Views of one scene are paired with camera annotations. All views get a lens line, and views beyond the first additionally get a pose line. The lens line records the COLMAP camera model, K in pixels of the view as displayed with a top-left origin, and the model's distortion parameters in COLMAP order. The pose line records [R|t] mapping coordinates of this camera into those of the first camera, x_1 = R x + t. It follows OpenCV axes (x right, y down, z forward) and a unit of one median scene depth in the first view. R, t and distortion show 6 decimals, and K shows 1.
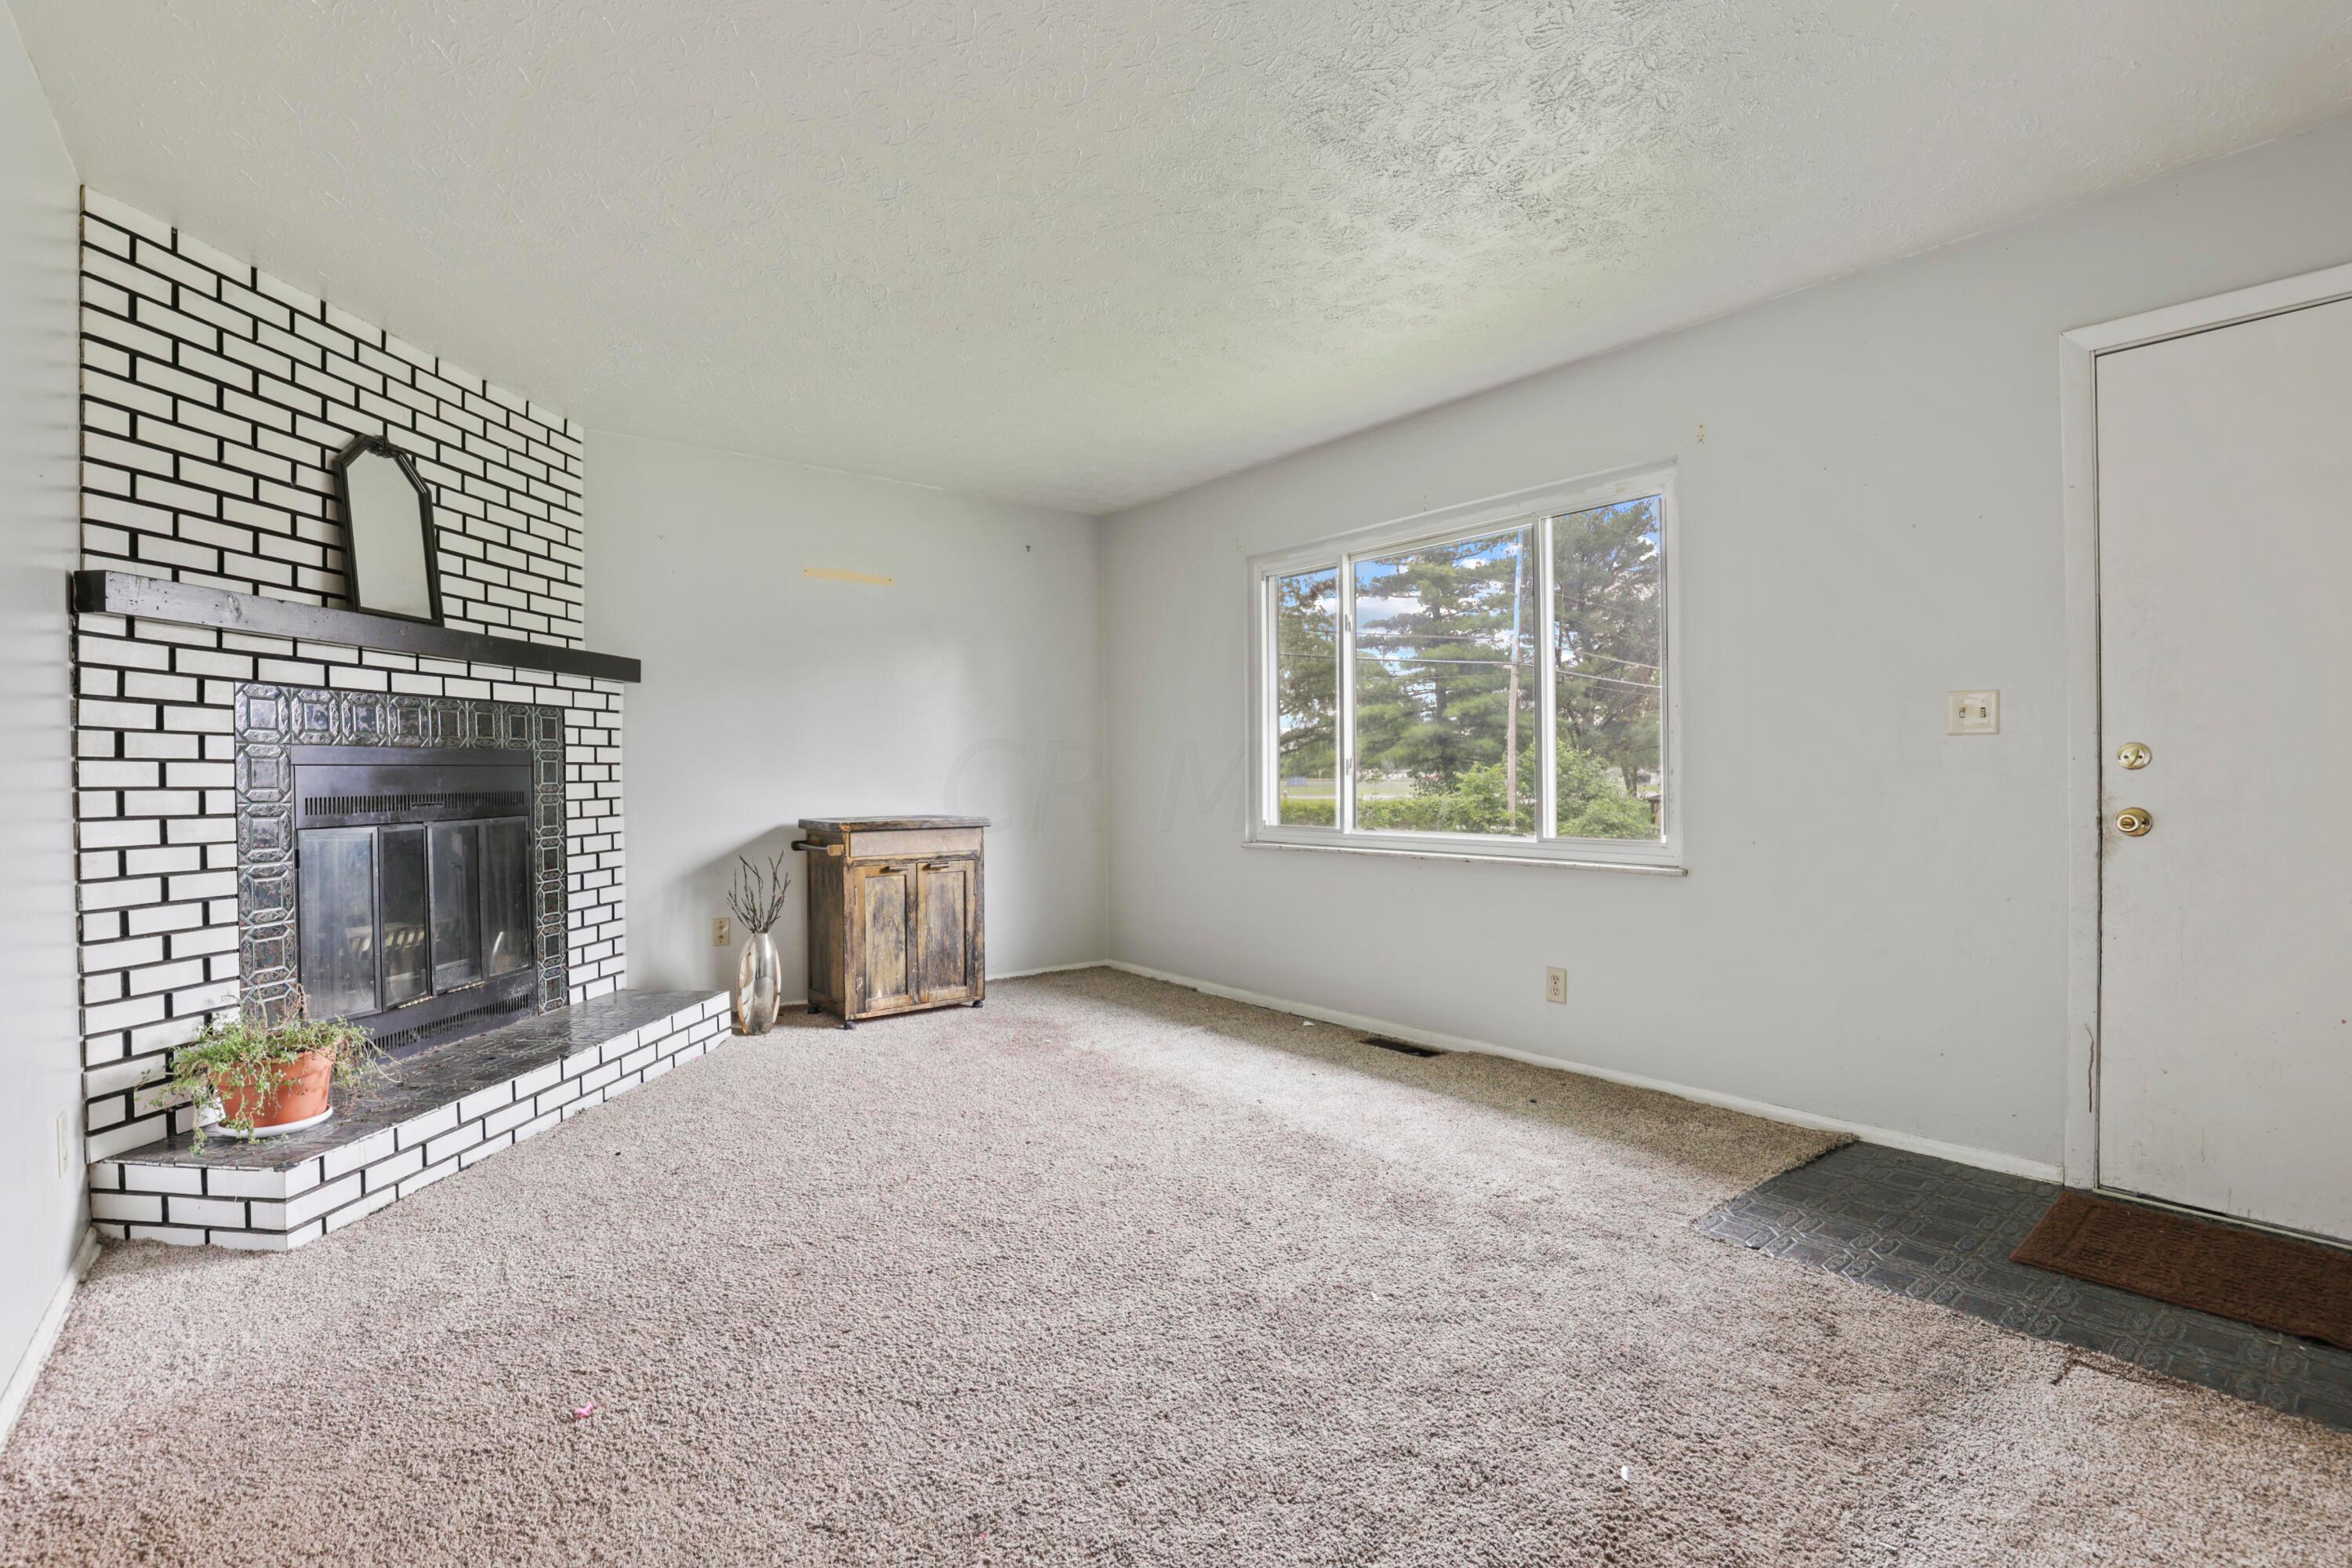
lens RADIAL K [[1084.3, 0, 1176.0], [0, 1084.3, 784.0], [0, 0, 1]] dist [-0.037672, 0.008146]
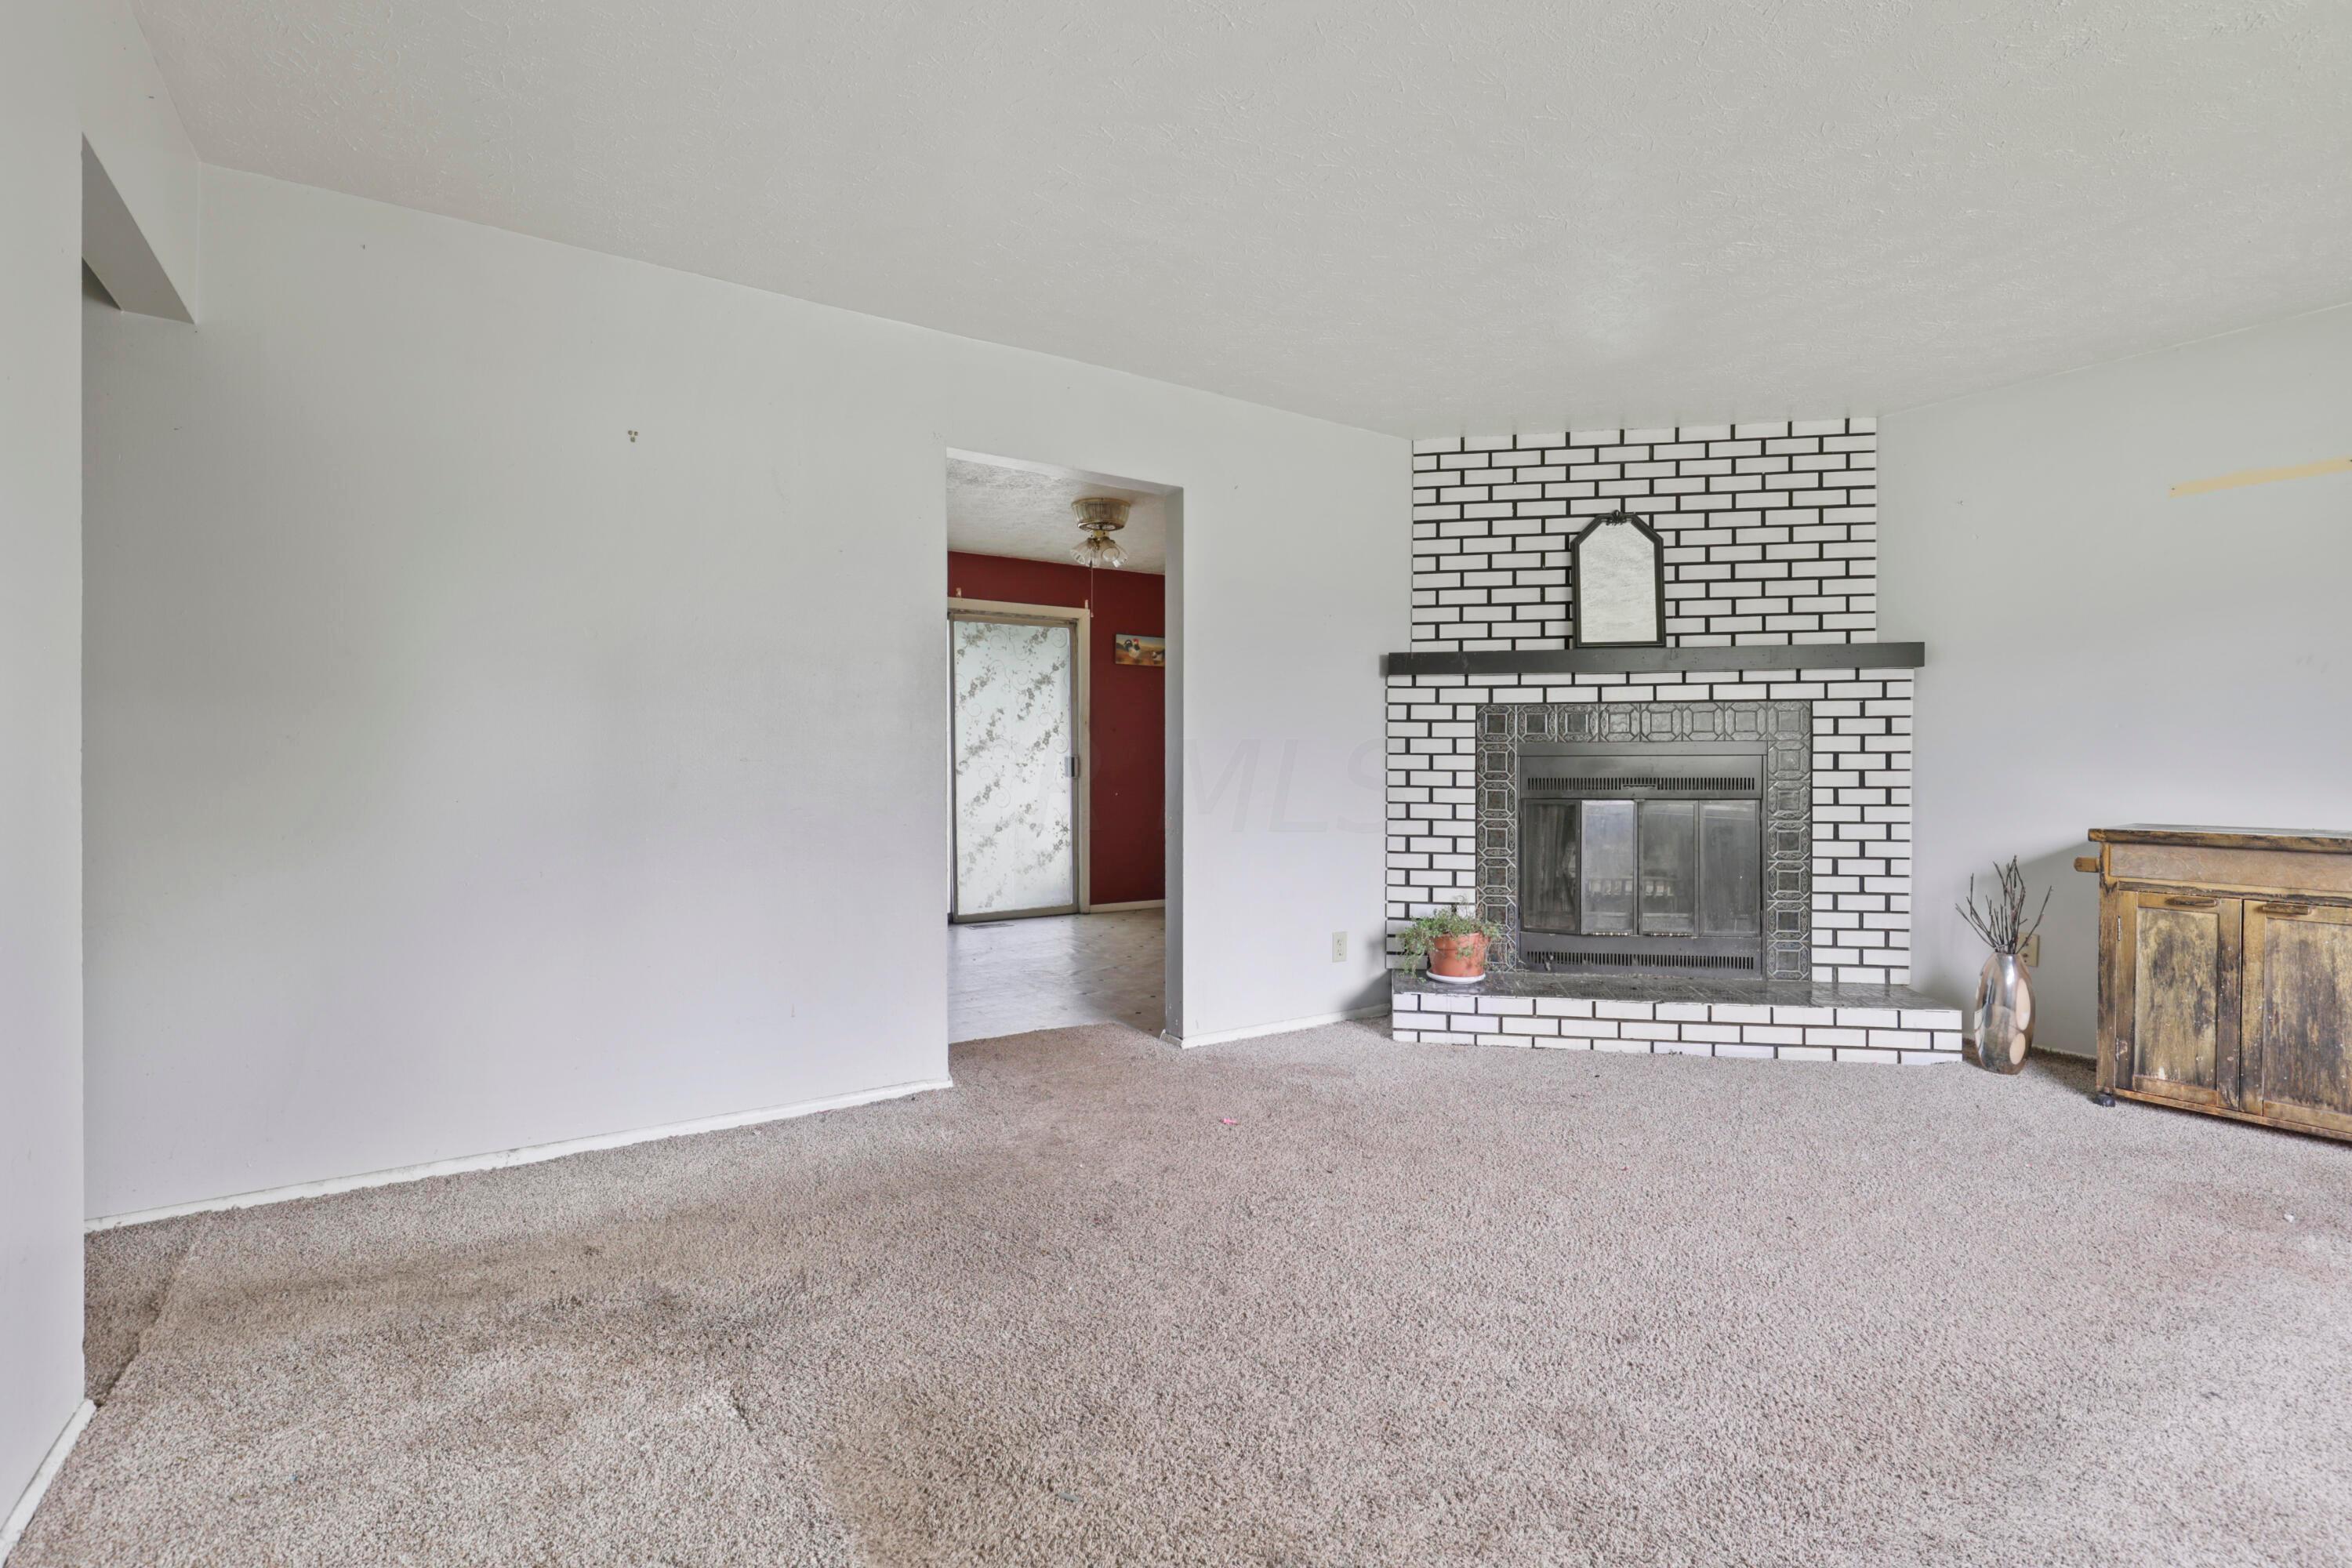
lens RADIAL K [[1078.2, 0, 1176.4], [0, 1078.2, 775.9], [0, 0, 1]] dist [-0.016329, -0.000279]
pose [[-0.087822, 0.018760, -0.995960, 0.705610], [-0.009155, 0.999765, 0.019639, -0.014650], [0.996094, 0.010843, -0.087629, 0.607633]]
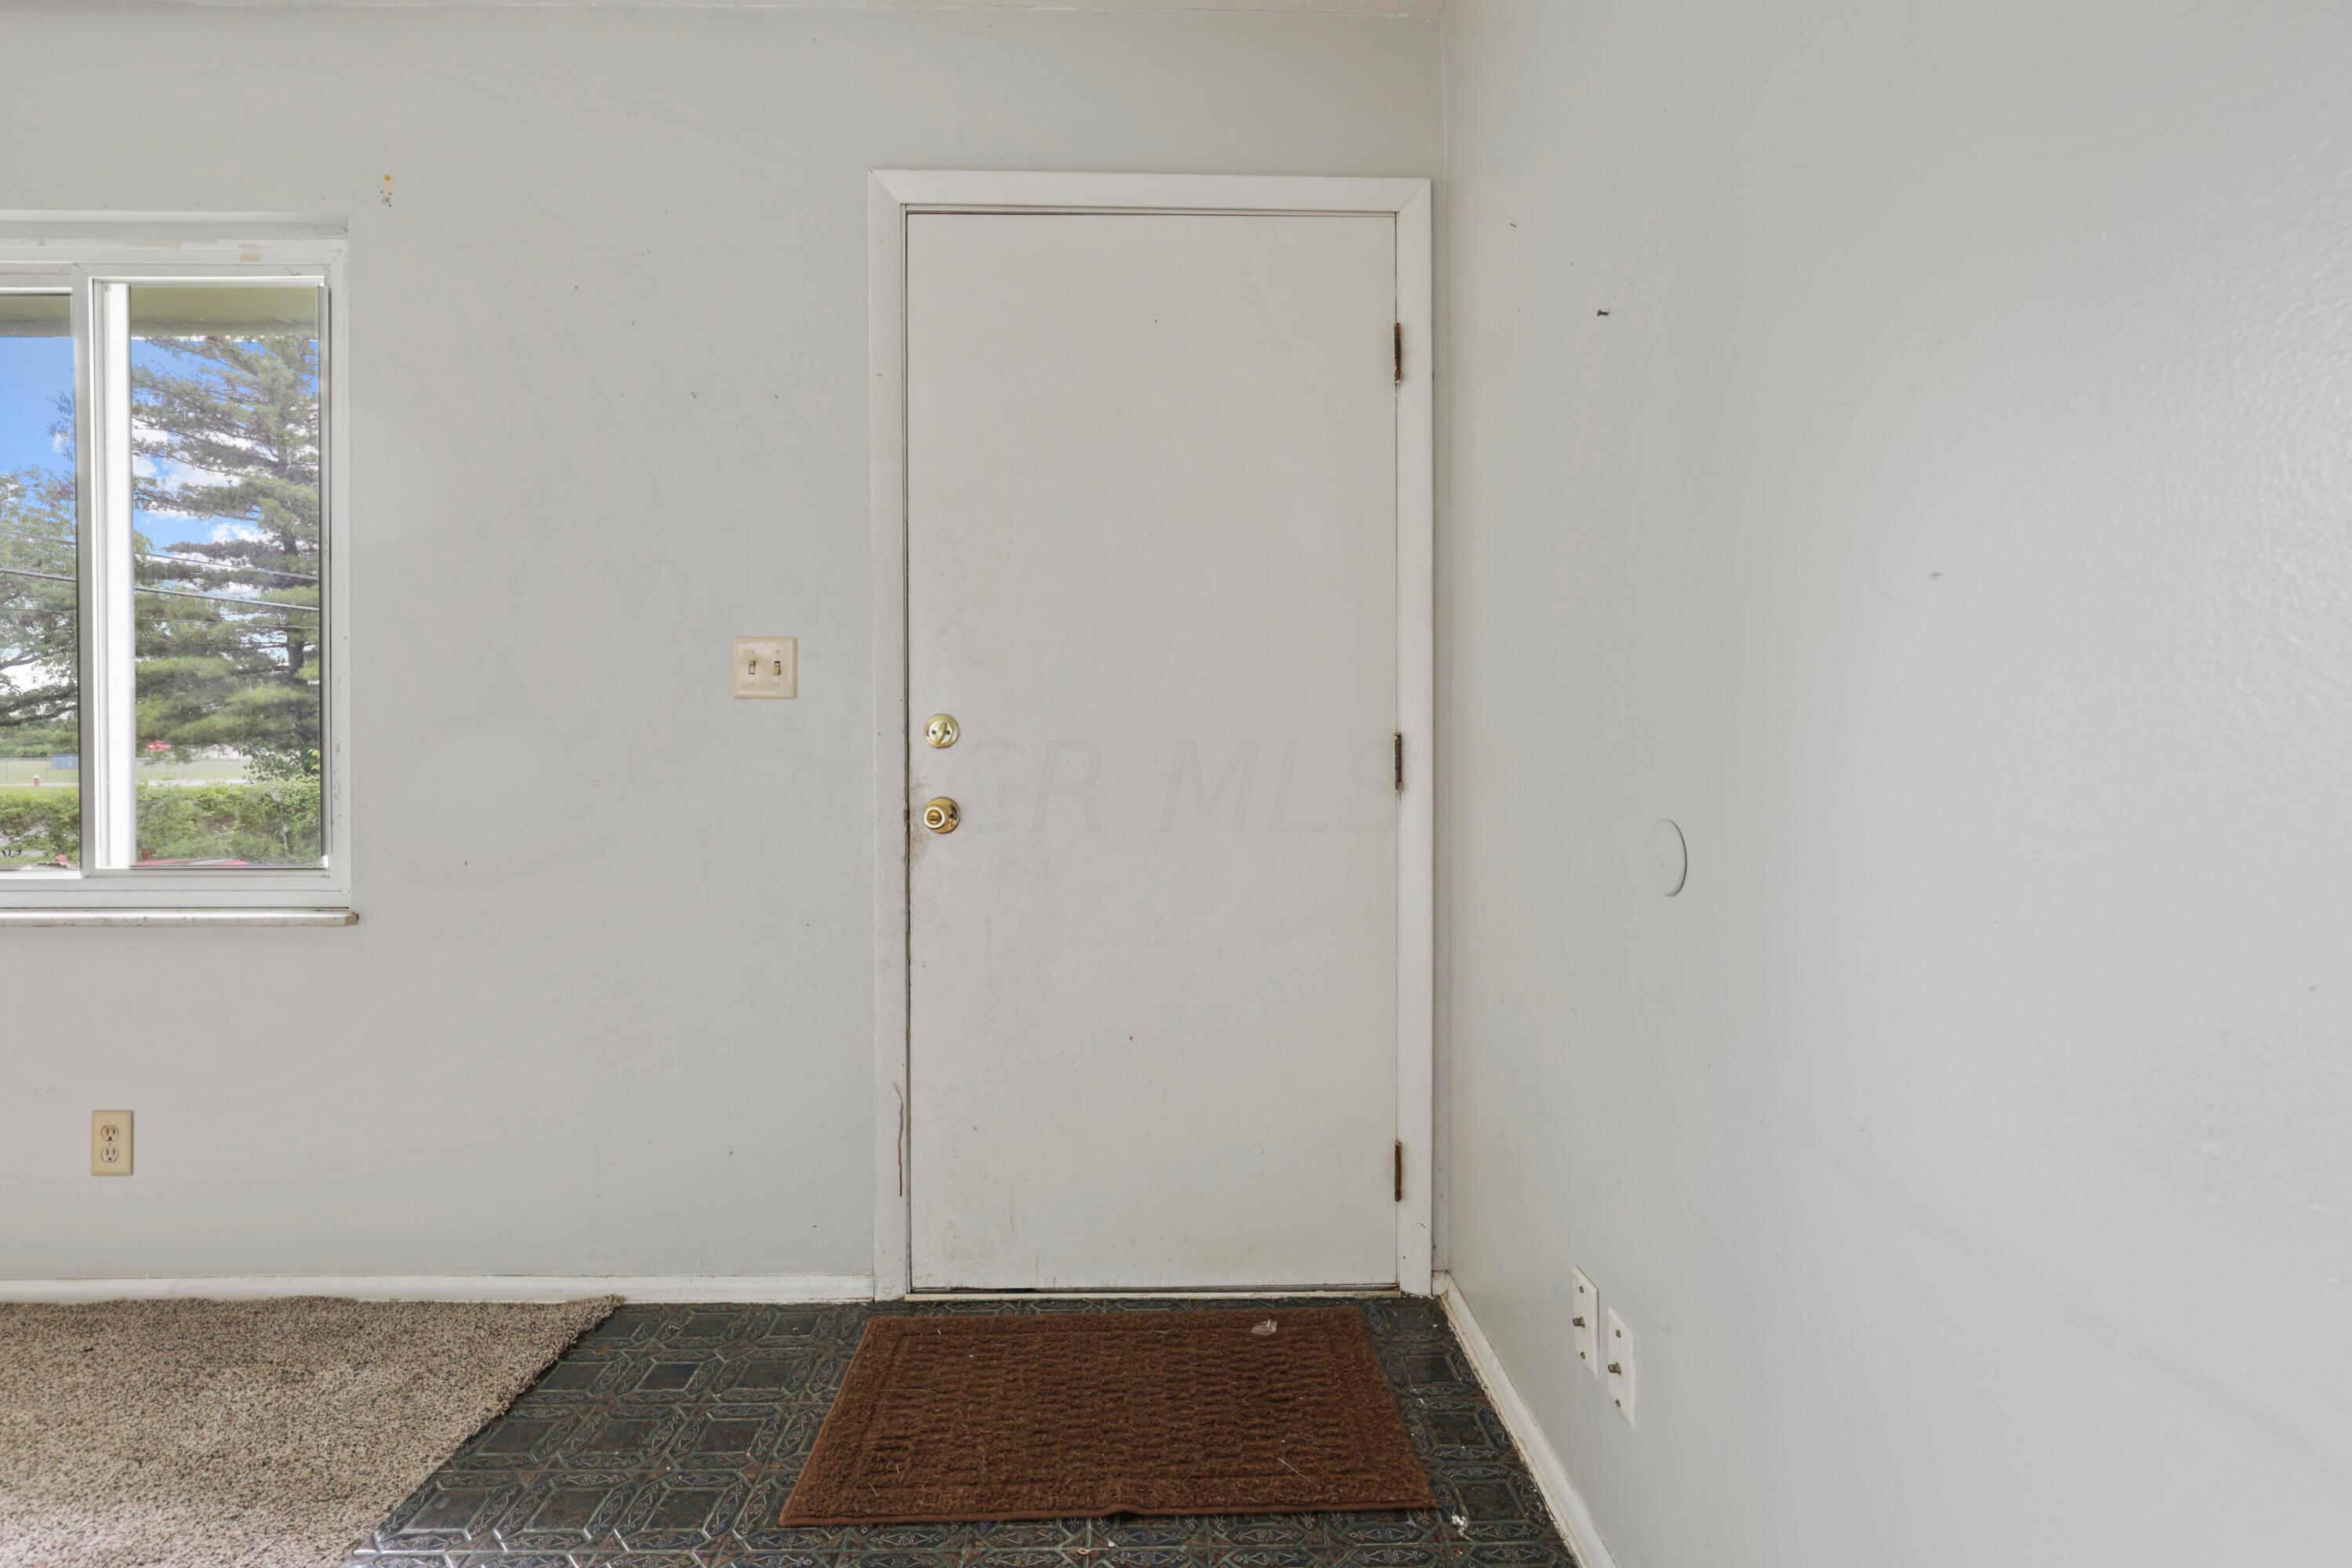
lens RADIAL K [[1078.2, 0, 1176.4], [0, 1078.2, 775.9], [0, 0, 1]] dist [-0.016329, -0.000279]
pose [[0.615014, -0.010997, 0.788439, 0.311502], [0.002216, 0.999923, 0.012218, -0.002262], [-0.788513, -0.005767, 0.614991, 0.301255]]
